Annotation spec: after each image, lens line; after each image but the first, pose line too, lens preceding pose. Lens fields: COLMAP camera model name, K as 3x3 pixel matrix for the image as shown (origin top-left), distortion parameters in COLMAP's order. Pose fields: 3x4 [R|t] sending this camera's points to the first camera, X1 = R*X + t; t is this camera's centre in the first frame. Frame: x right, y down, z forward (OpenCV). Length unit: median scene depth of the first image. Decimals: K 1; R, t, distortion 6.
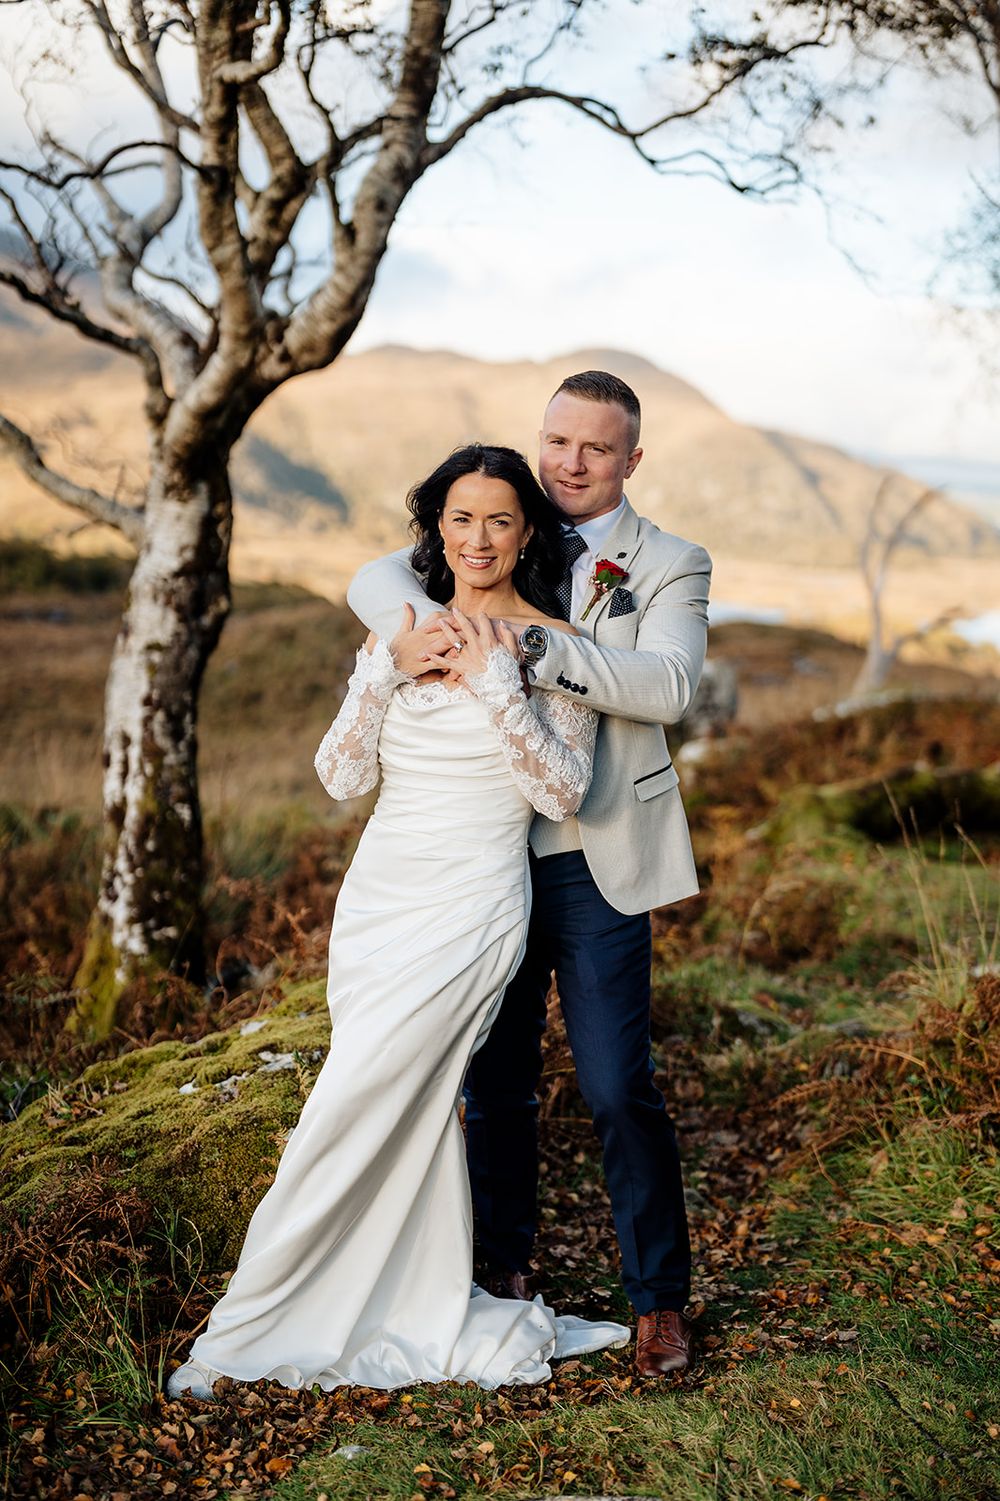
lens RADIAL K [[2138.8, 0, 491.6], [0, 2138.8, 749.0], [0, 0, 1]] dist [-0.027935, 0.000000]
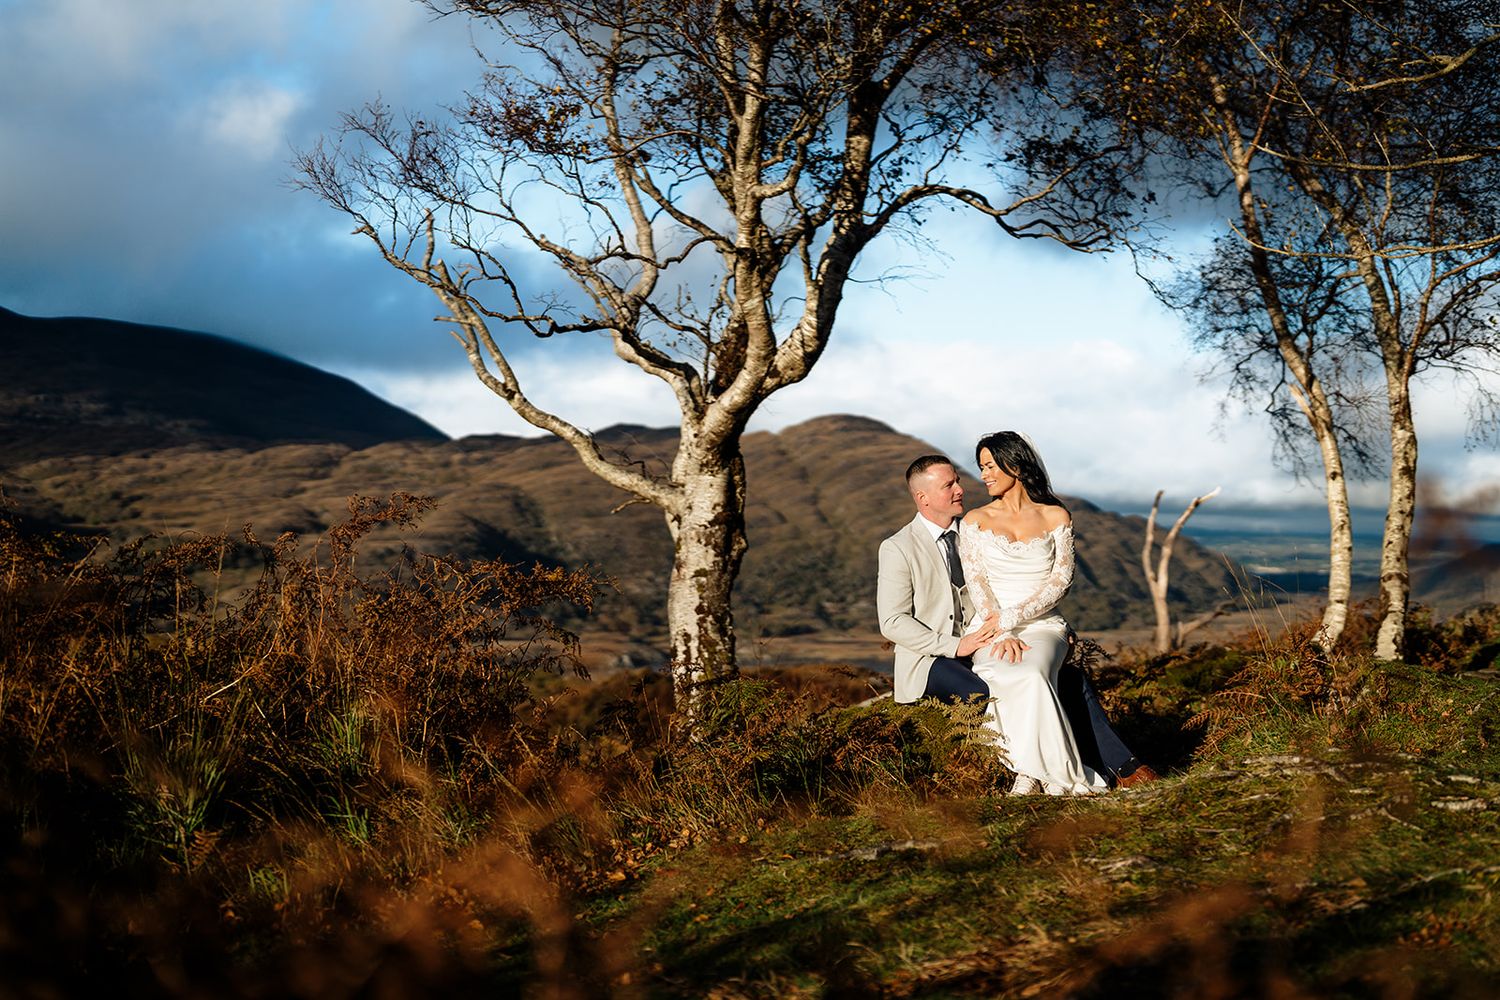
lens RADIAL K [[2137.4, 0, 756.1], [0, 2137.4, 497.7], [0, 0, 1]] dist [-0.027935, 0.000000]
pose [[0.997969, -0.063473, 0.005397, -0.124920], [0.063567, 0.986739, -0.149350, 0.121685], [0.004154, 0.149389, 0.988770, -0.449755]]
